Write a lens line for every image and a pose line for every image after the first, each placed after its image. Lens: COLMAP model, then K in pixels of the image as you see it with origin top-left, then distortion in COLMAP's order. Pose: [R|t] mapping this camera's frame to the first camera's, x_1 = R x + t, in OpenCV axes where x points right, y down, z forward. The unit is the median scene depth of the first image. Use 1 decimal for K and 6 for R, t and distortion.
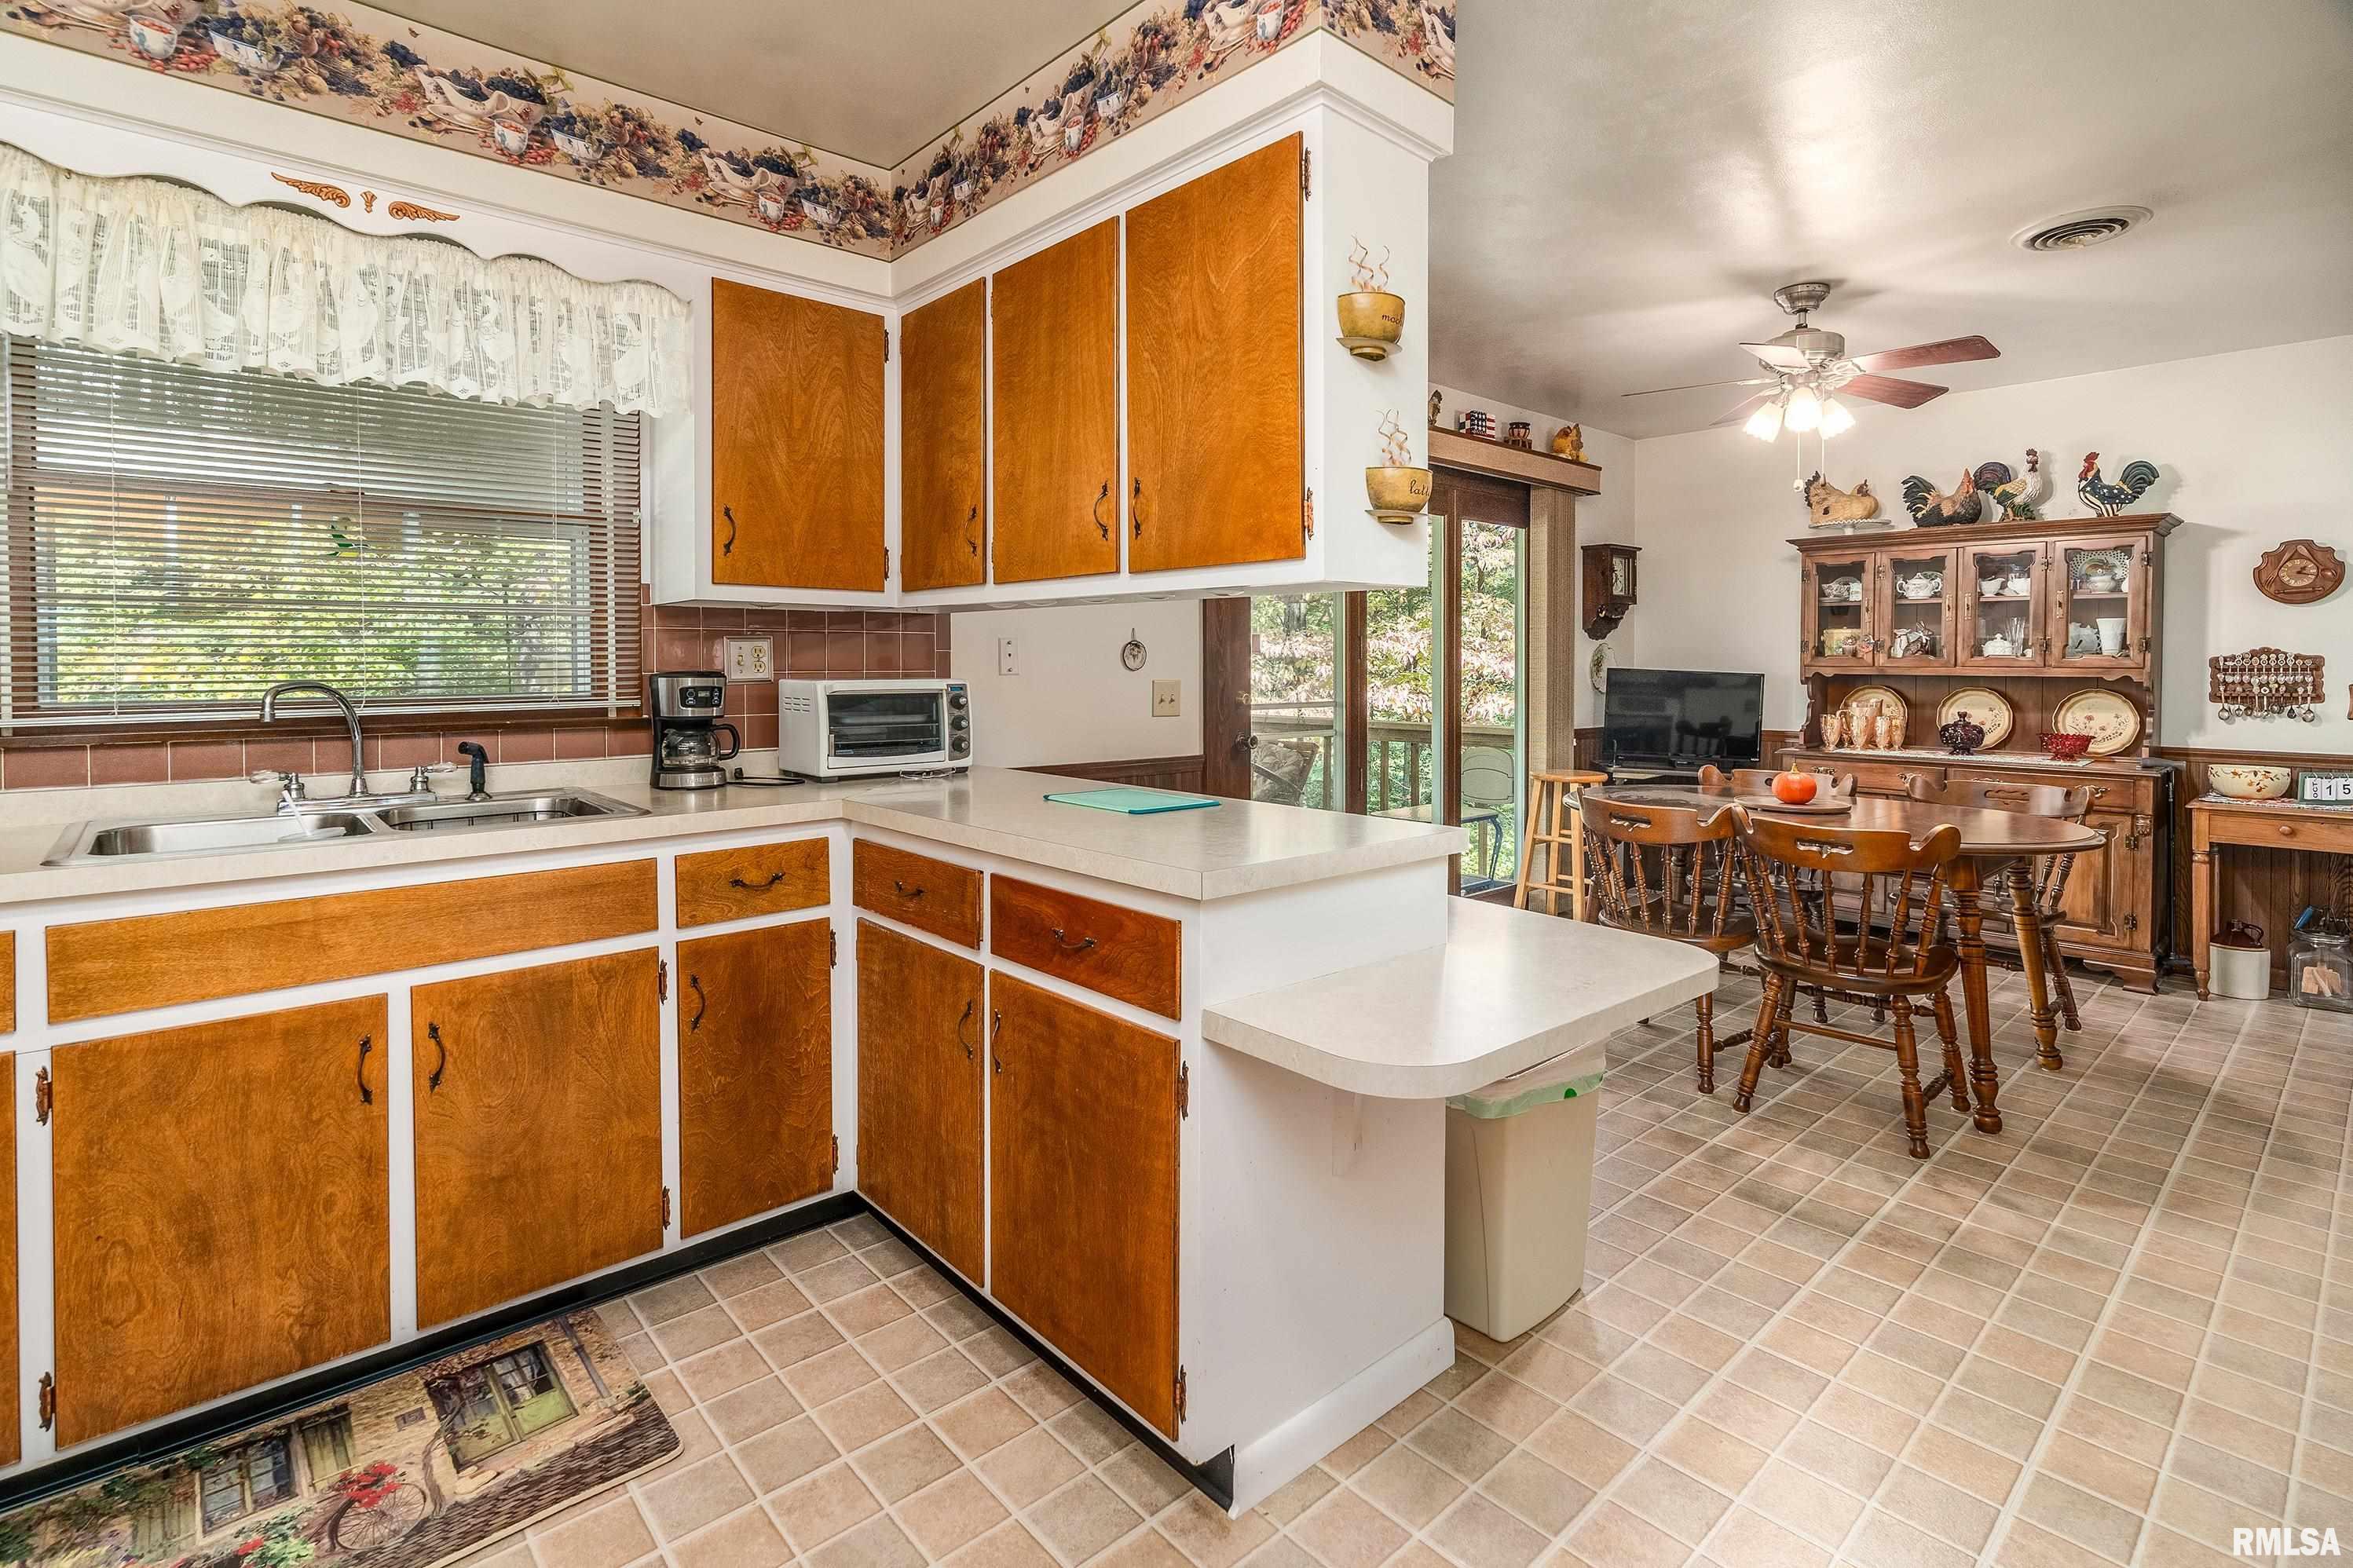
lens RADIAL K [[1115.0, 0, 1121.3], [0, 1115.0, 688.7], [0, 0, 1]] dist [-0.011722, 0.004537]
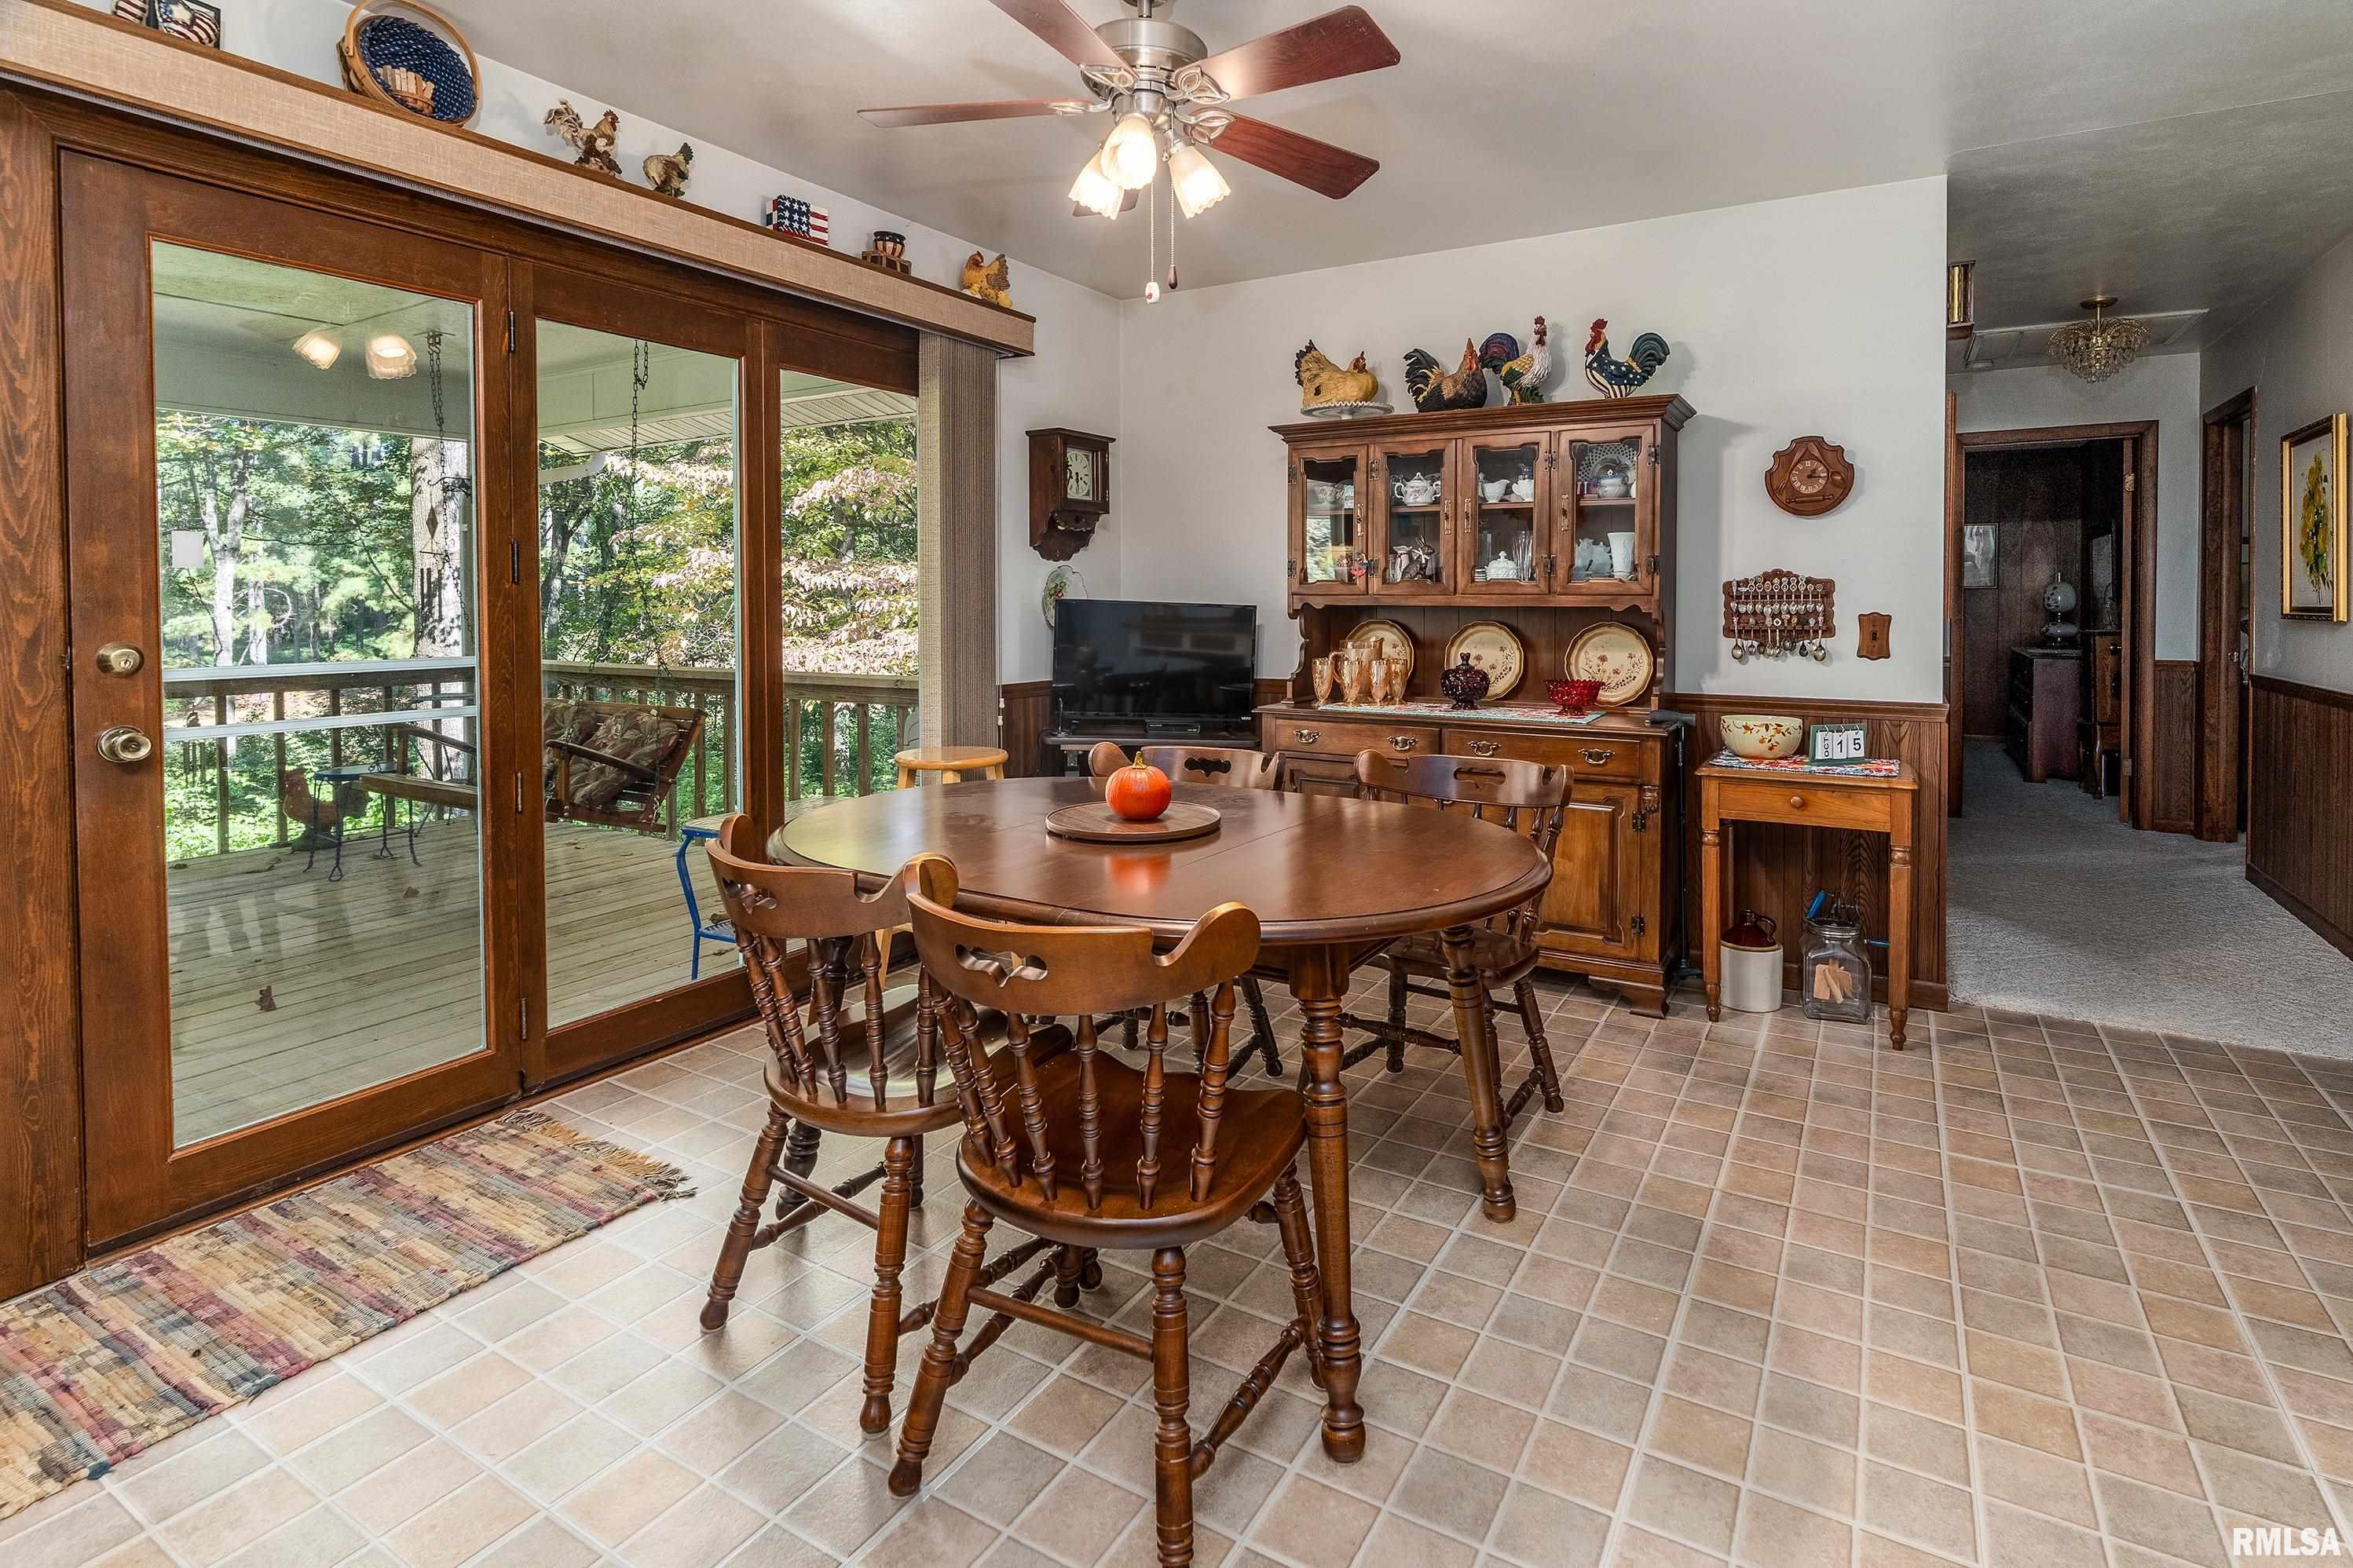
lens RADIAL K [[1115.0, 0, 1183.6], [0, 1115.0, 636.5], [0, 0, 1]] dist [-0.011722, 0.004537]
pose [[0.955922, -0.012696, 0.293346, 0.356975], [0.010015, 0.999893, 0.010639, -0.000873], [-0.293450, -0.007232, 0.955947, 0.329406]]
